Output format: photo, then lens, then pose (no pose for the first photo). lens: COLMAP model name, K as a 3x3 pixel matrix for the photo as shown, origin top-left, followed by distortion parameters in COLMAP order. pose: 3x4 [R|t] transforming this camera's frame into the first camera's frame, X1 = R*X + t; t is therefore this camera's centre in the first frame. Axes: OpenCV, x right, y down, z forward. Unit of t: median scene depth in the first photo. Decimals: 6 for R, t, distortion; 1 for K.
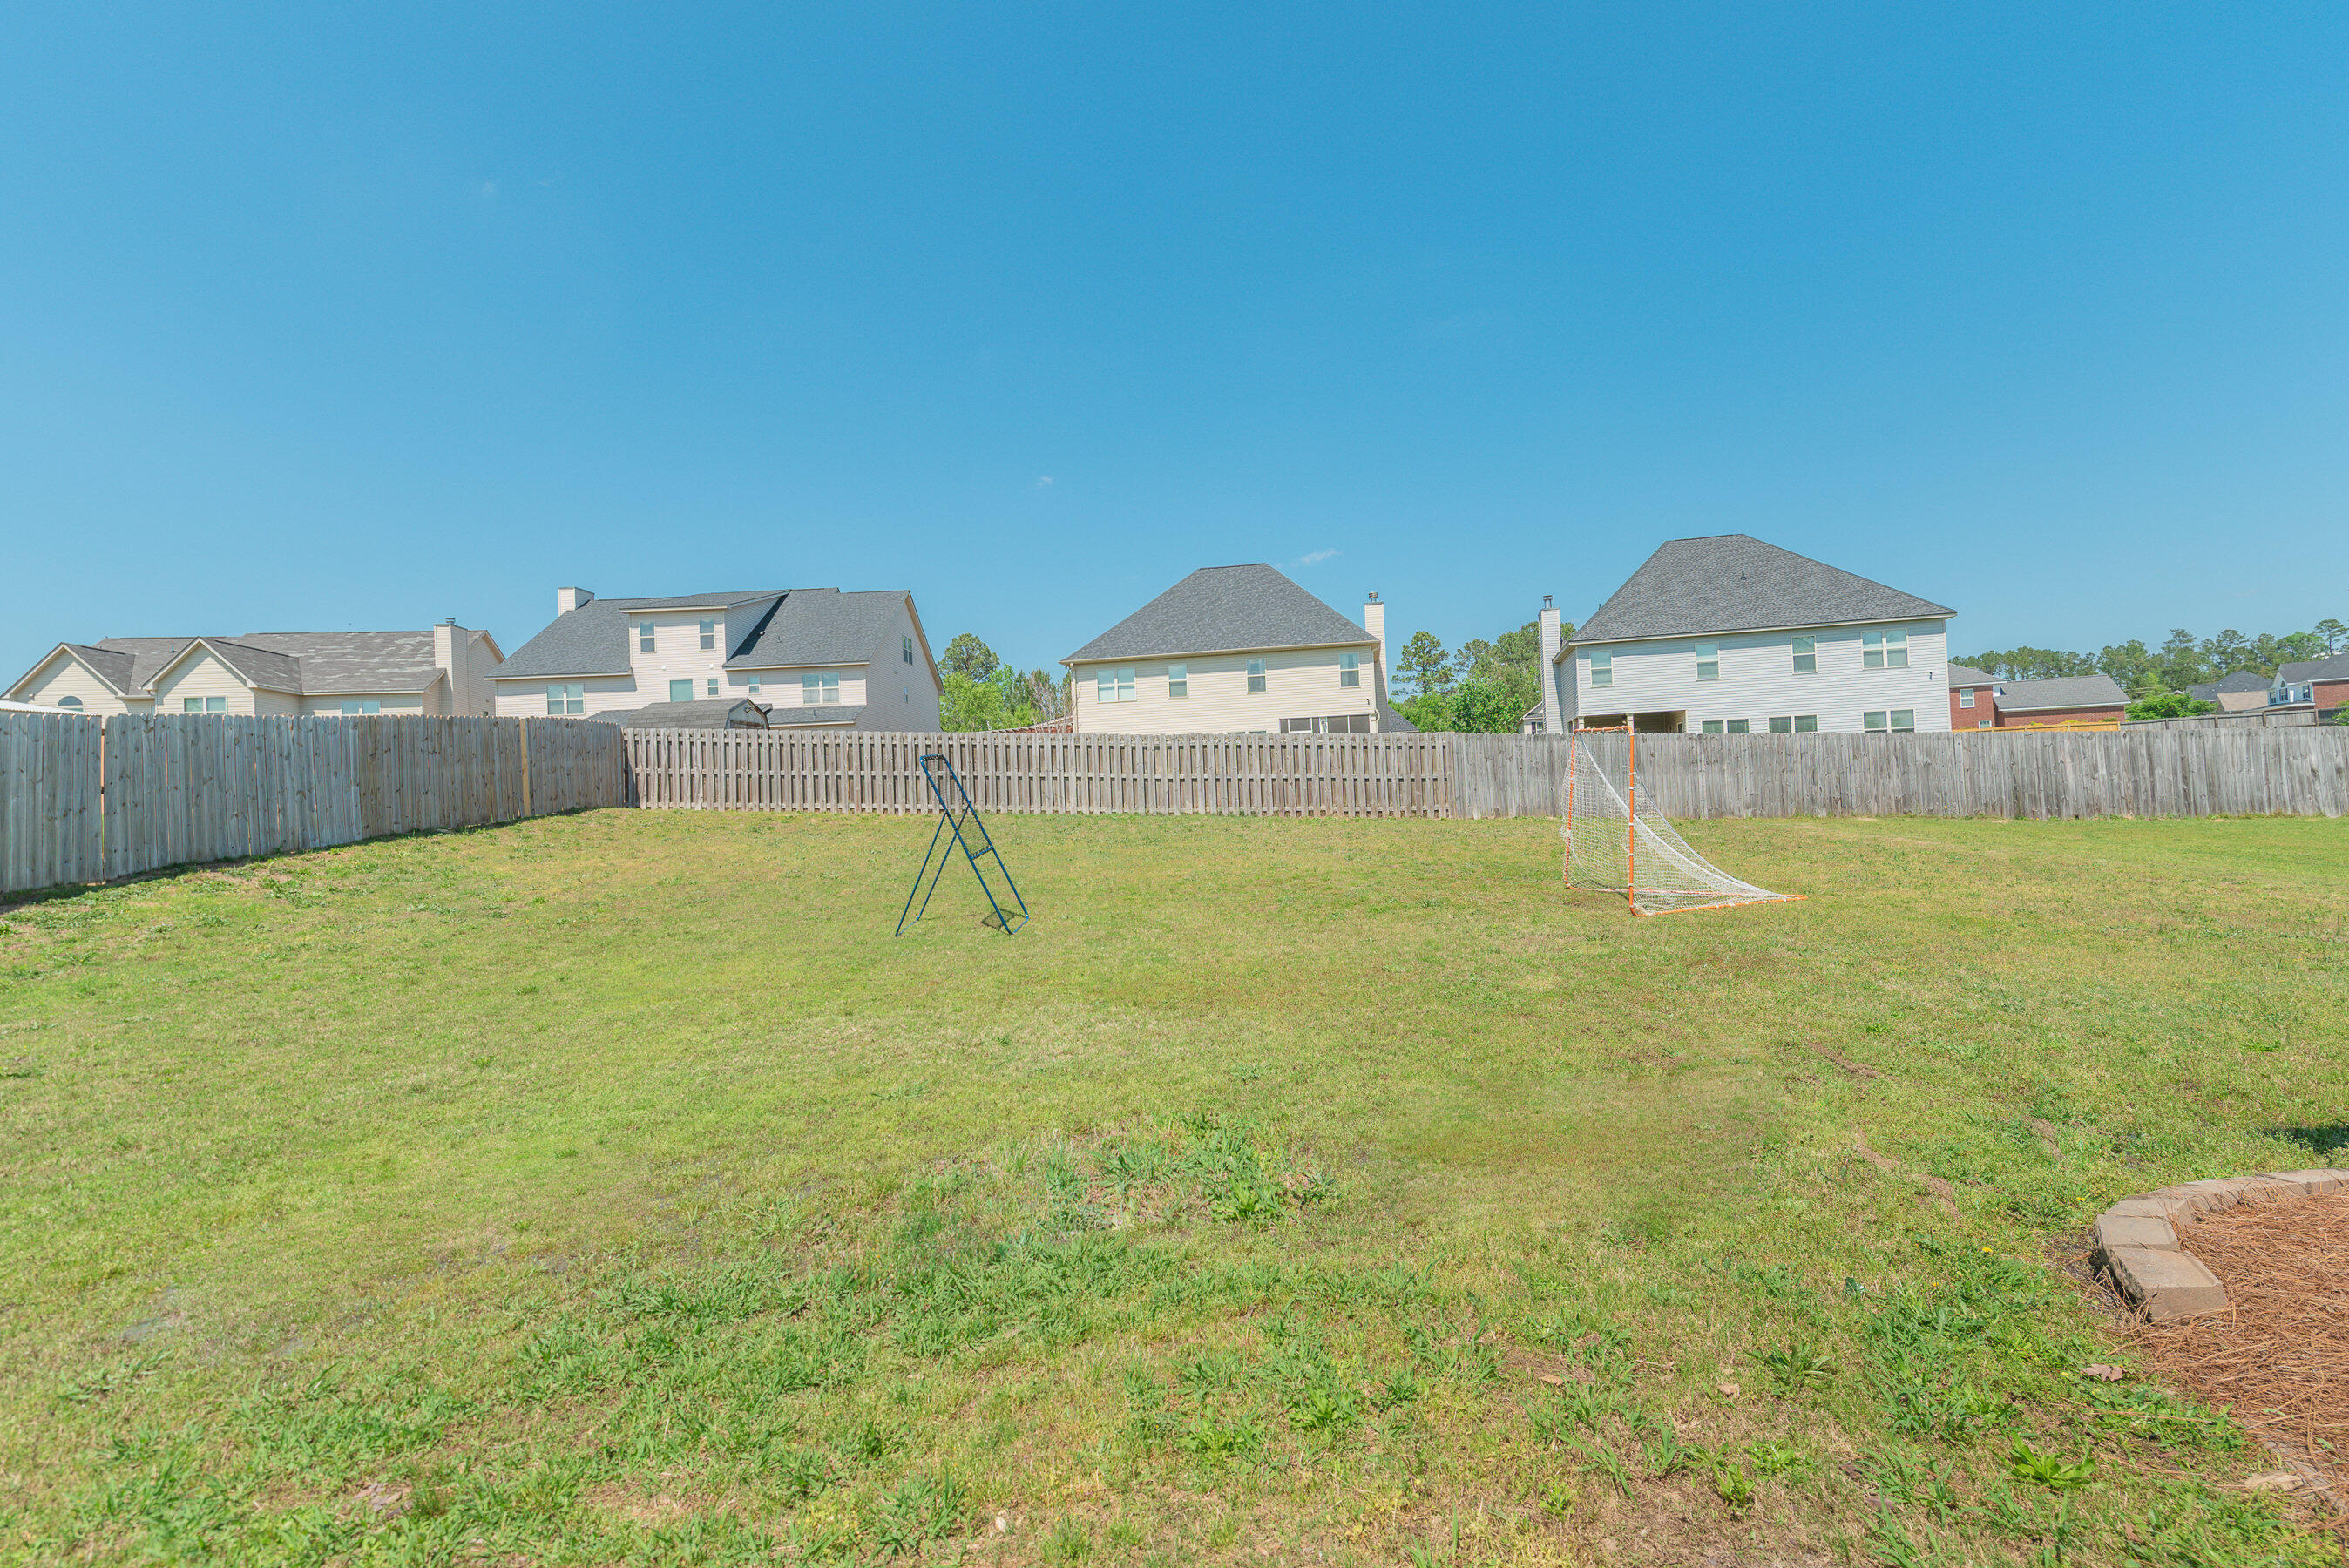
lens RADIAL K [[1011.9, 0, 1189.1], [0, 1011.9, 780.7], [0, 0, 1]] dist [0.000801, 0.000441]
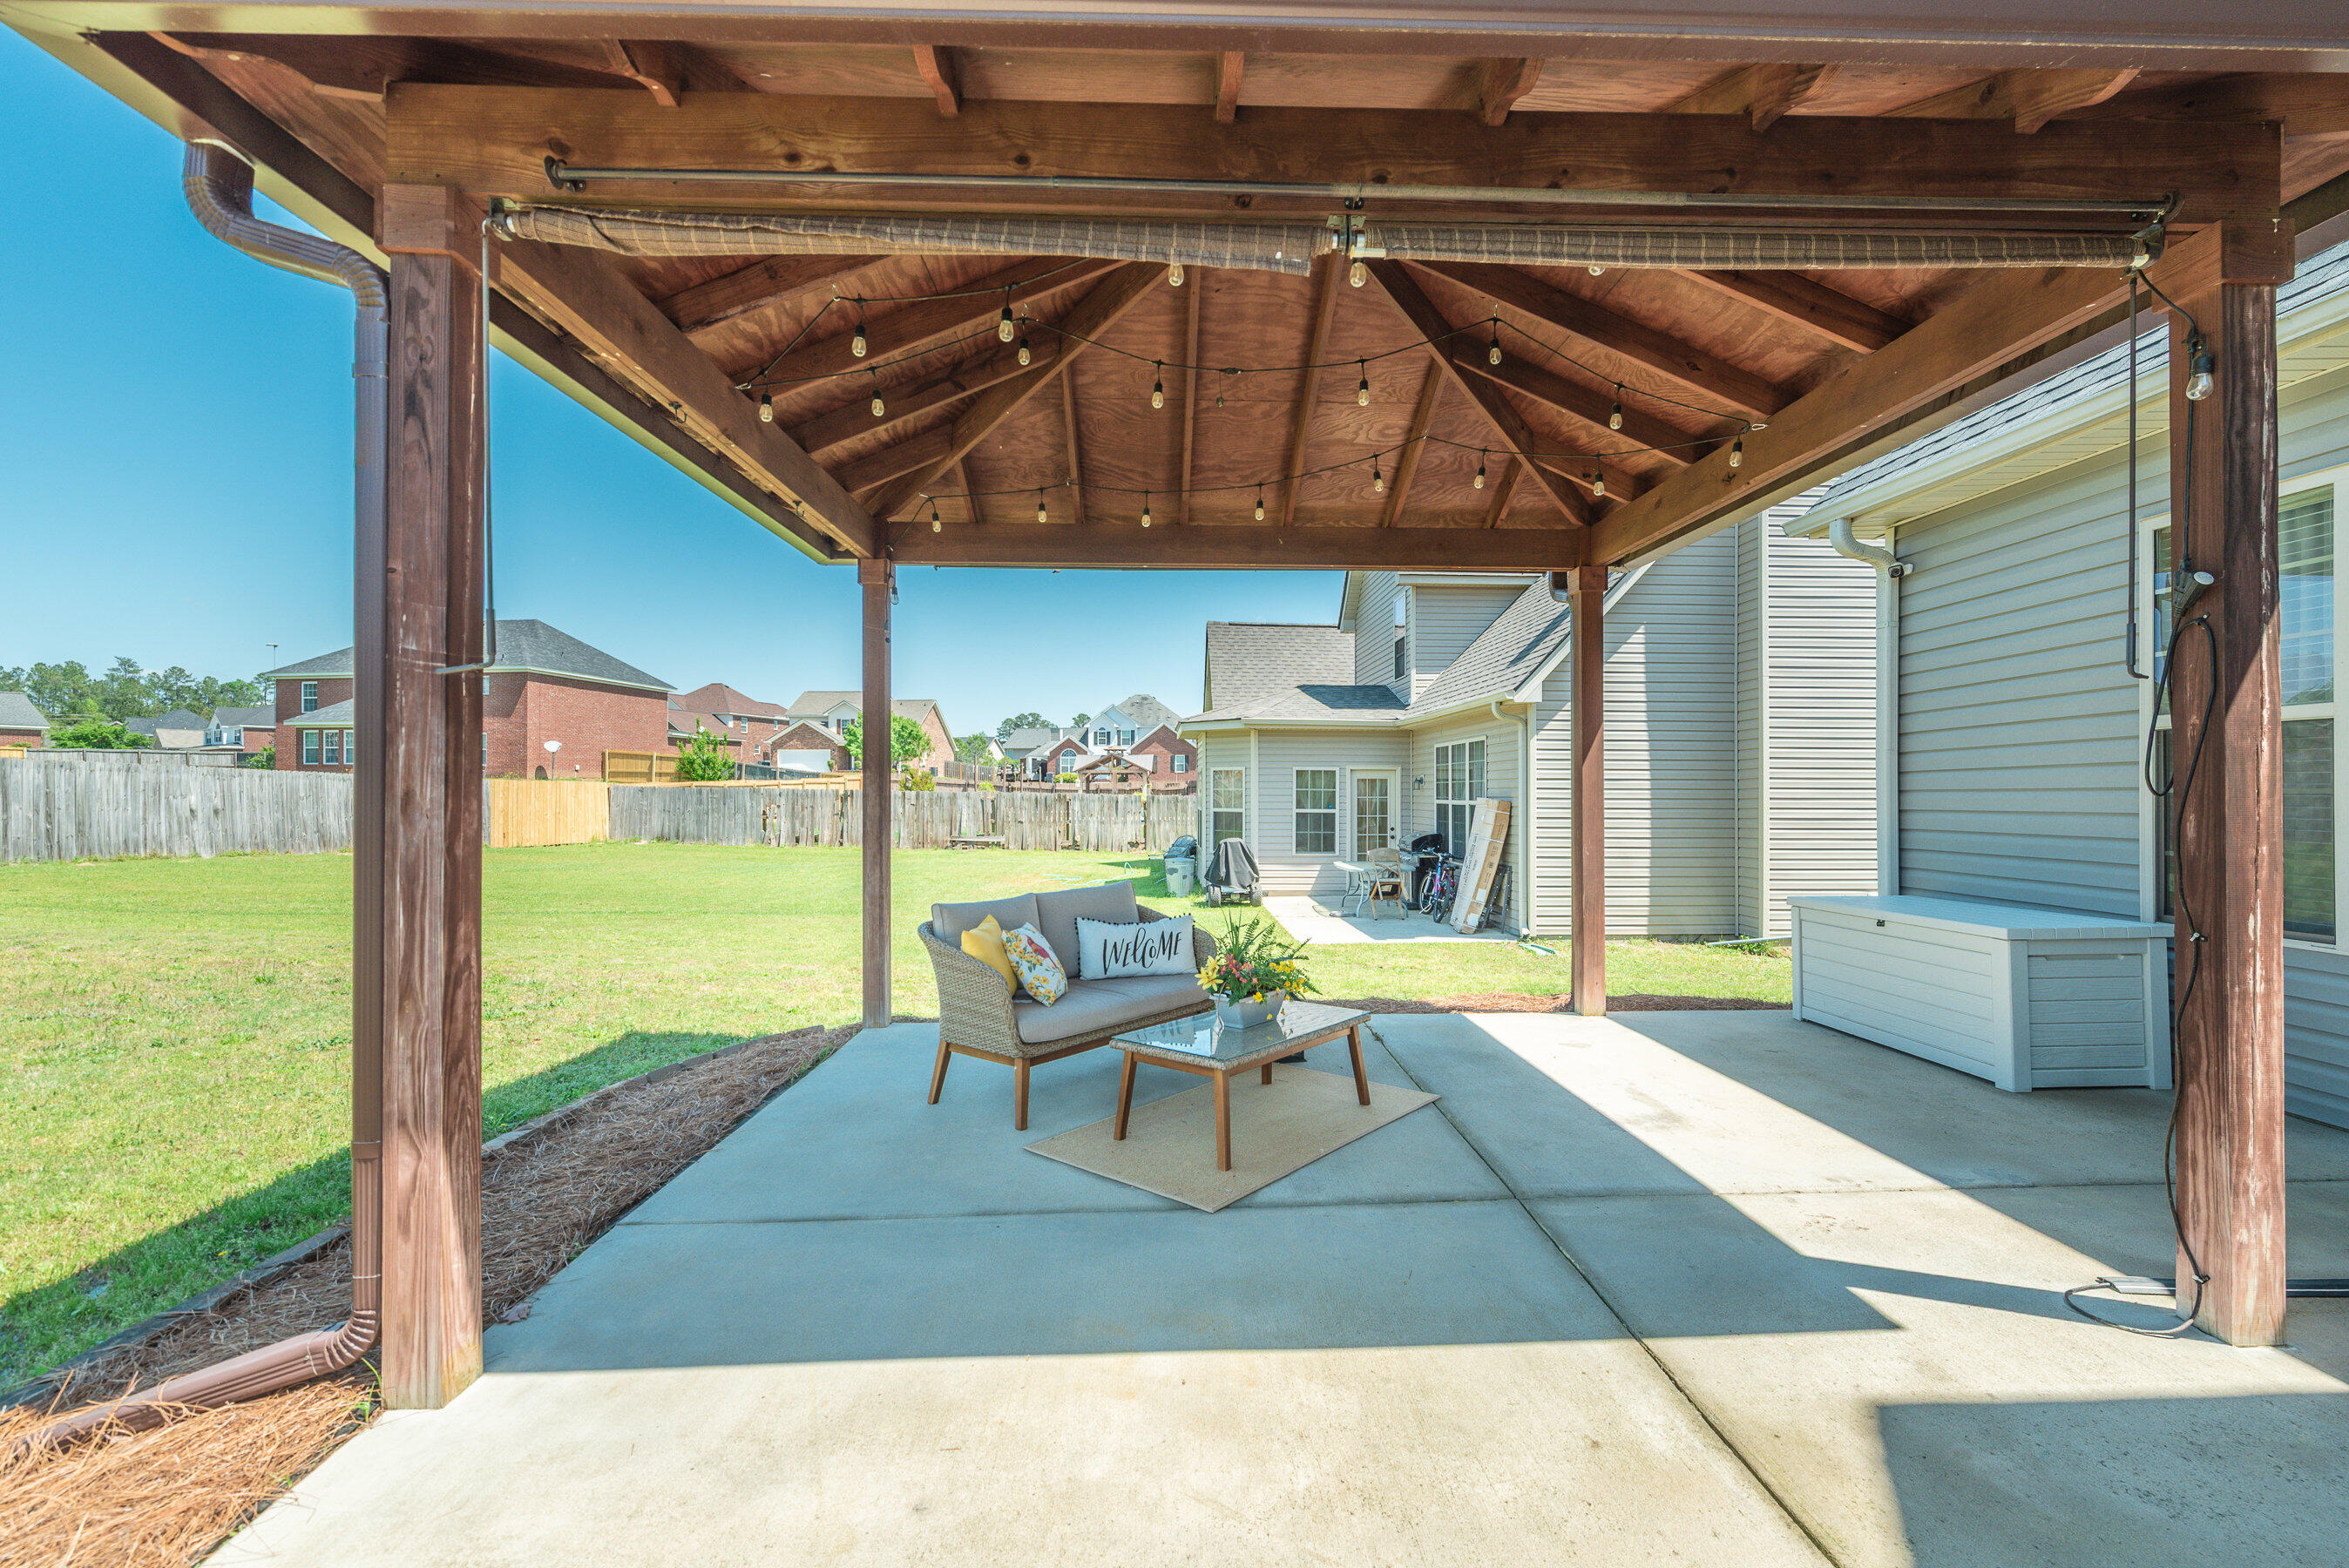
lens RADIAL K [[1011.9, 0, 1197.1], [0, 1011.9, 781.3], [0, 0, 1]] dist [0.000801, 0.000441]
pose [[-0.018383, 0.053001, 0.998425, 0.047130], [-0.017842, 0.998418, -0.053329, -0.001599], [-0.999672, -0.018794, -0.017408, 0.017090]]
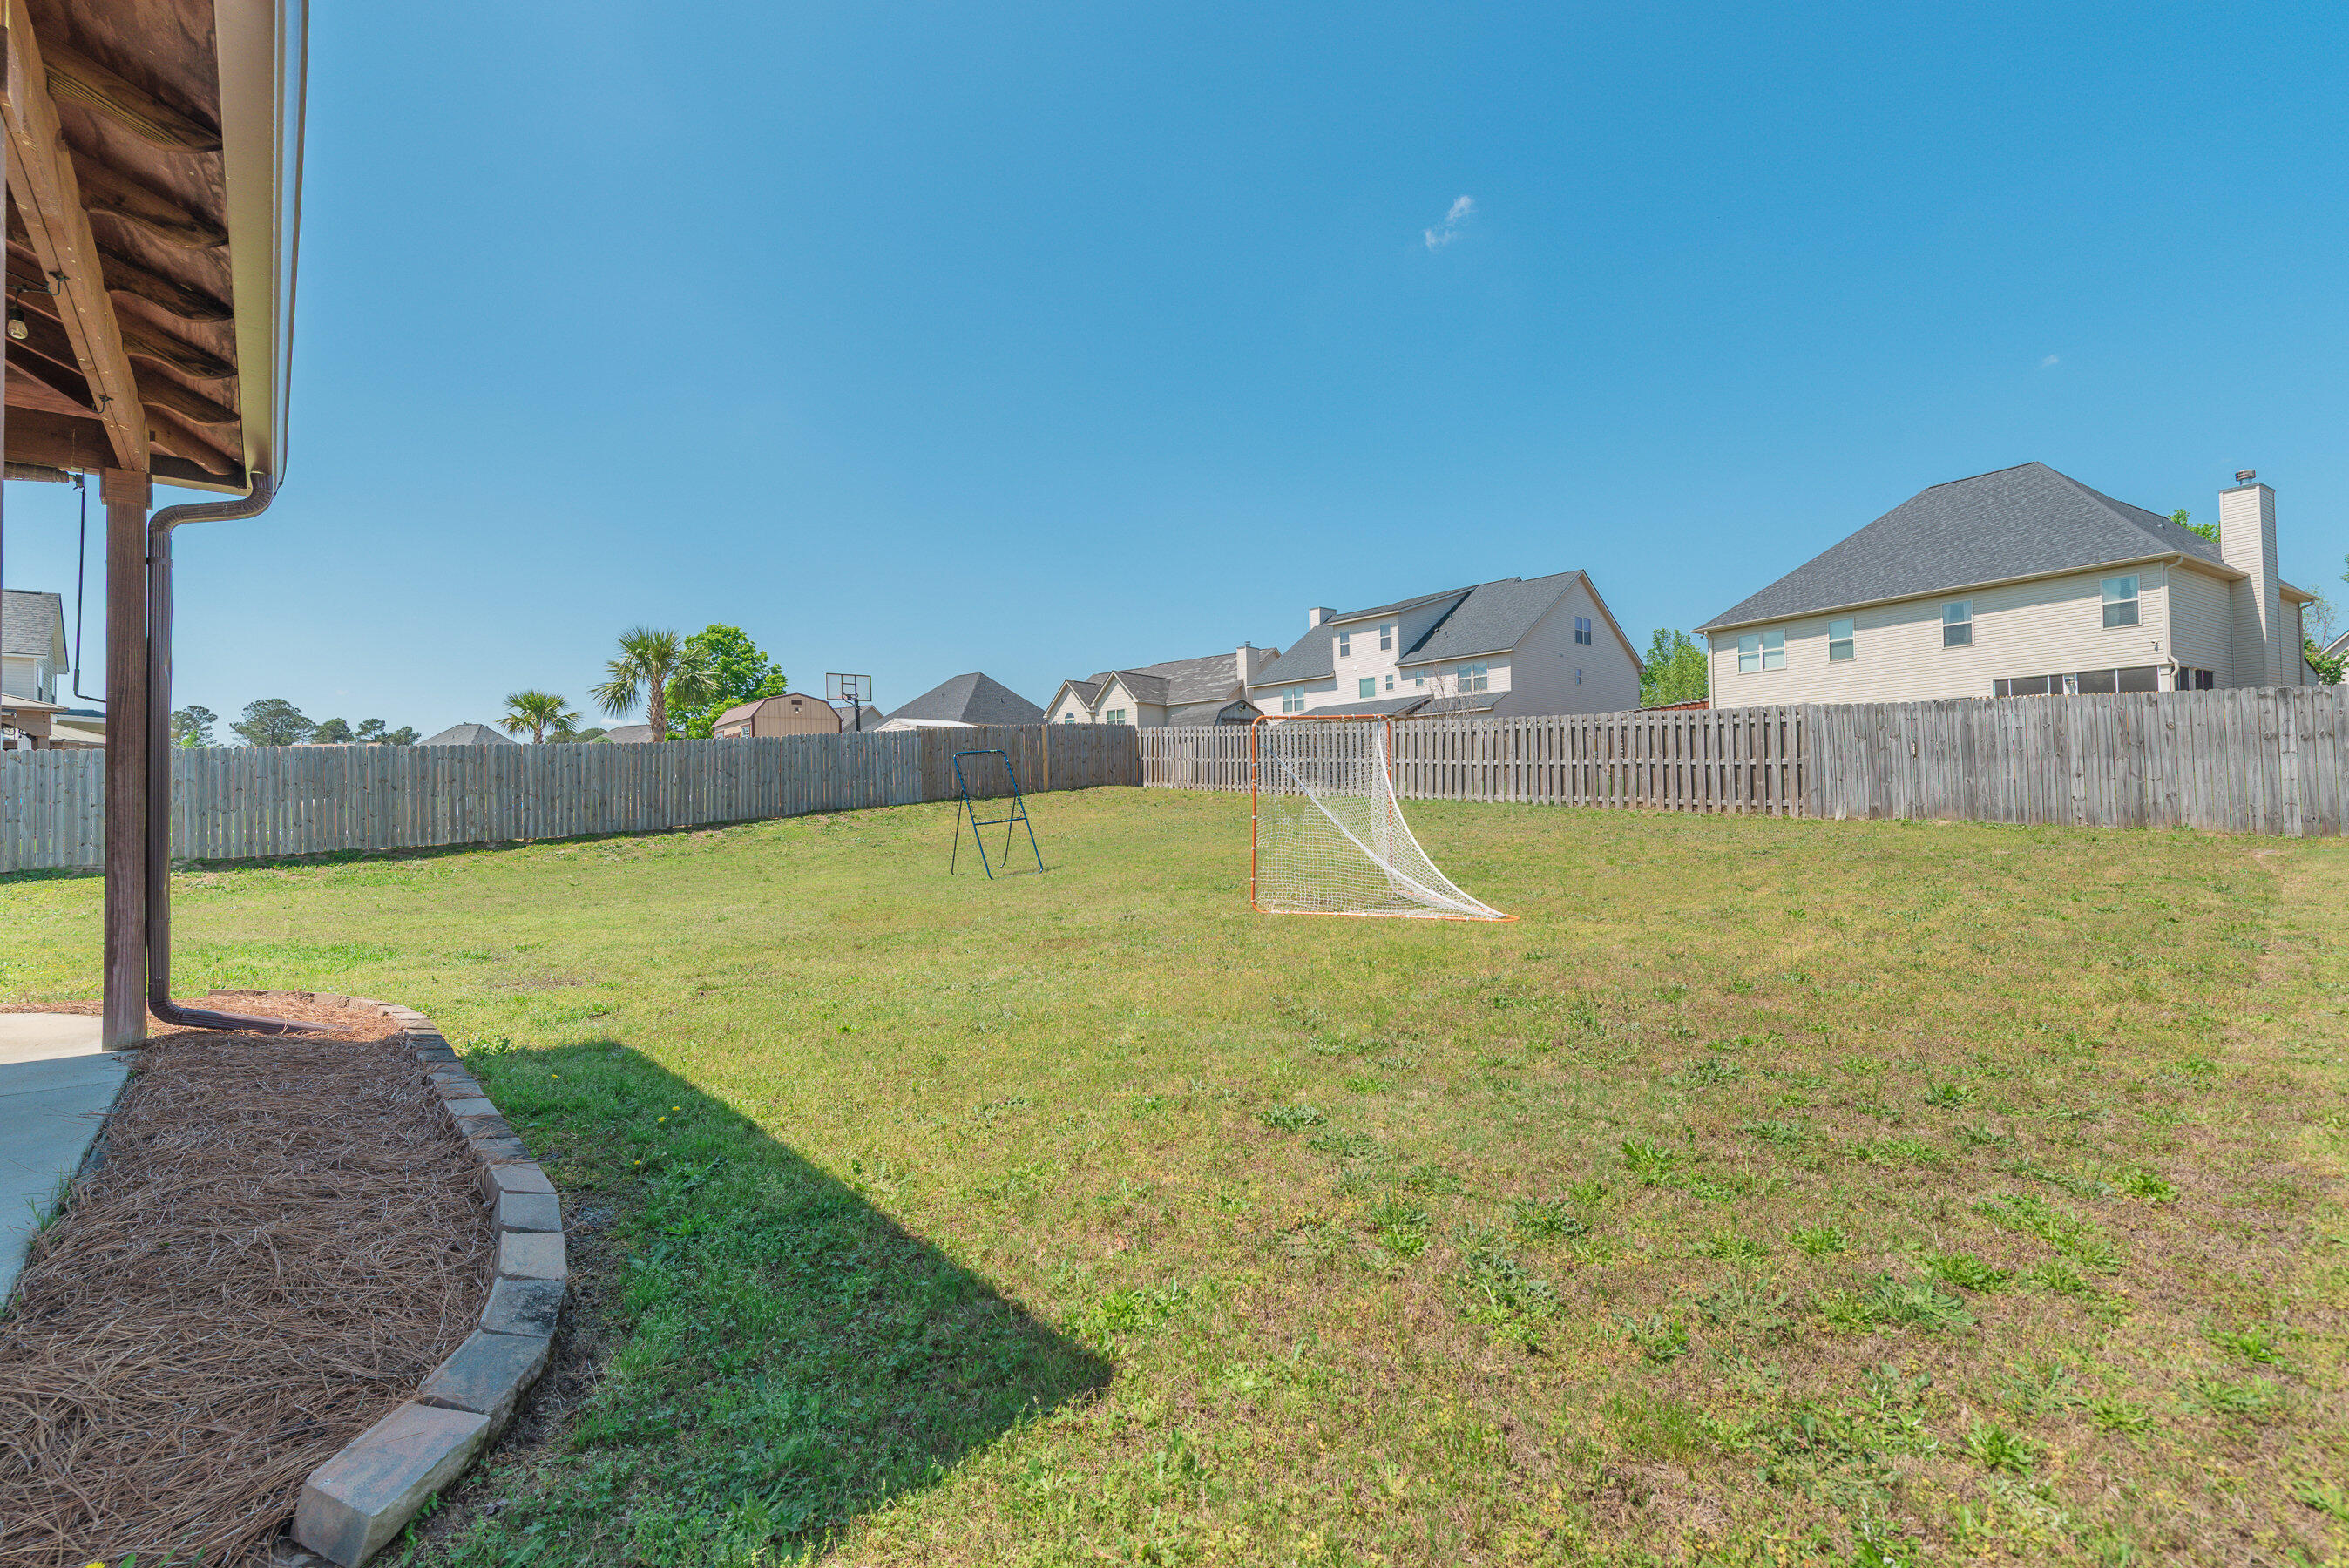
lens RADIAL K [[1011.9, 0, 1161.8], [0, 1011.9, 793.2], [0, 0, 1]] dist [0.000801, 0.000441]
pose [[0.645883, 0.021685, -0.763129, 0.264410], [0.001694, 0.999553, 0.029837, -0.002319], [0.763435, -0.020564, 0.645557, 0.068786]]
